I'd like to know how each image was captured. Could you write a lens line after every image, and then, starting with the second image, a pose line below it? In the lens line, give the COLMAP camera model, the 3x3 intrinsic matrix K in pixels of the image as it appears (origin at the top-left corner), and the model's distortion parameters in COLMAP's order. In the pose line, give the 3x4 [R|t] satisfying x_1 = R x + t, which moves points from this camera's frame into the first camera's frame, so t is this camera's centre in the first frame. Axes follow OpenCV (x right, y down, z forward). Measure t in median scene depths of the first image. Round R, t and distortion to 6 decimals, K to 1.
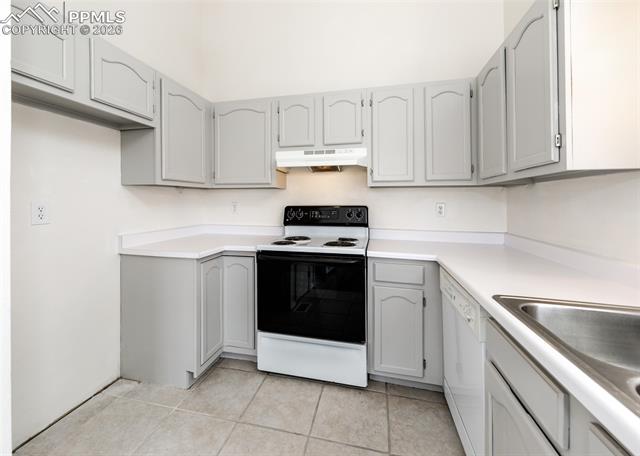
lens RADIAL K [[263.9, 0, 307.4], [0, 263.9, 199.2], [0, 0, 1]] dist [0.001190, -0.000039]
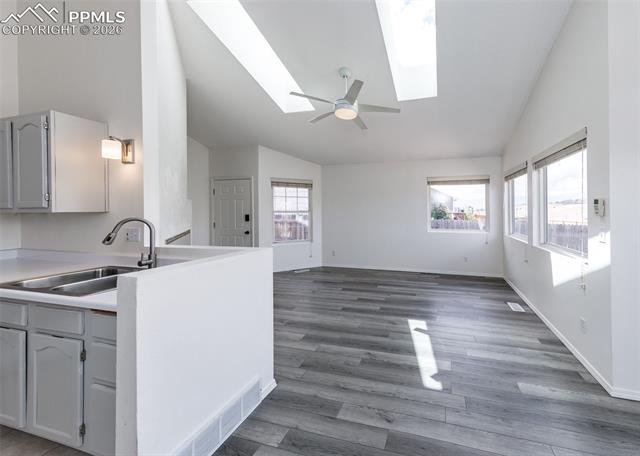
lens RADIAL K [[226.1, 0, 378.8], [0, 226.1, 210.0], [0, 0, 1]] dist [-0.000516, -0.000232]
pose [[-0.023266, 0.002505, 0.999726, -0.445481], [-0.004639, 0.999986, -0.002614, -0.076275], [-0.999719, -0.004698, -0.023254, -0.811467]]
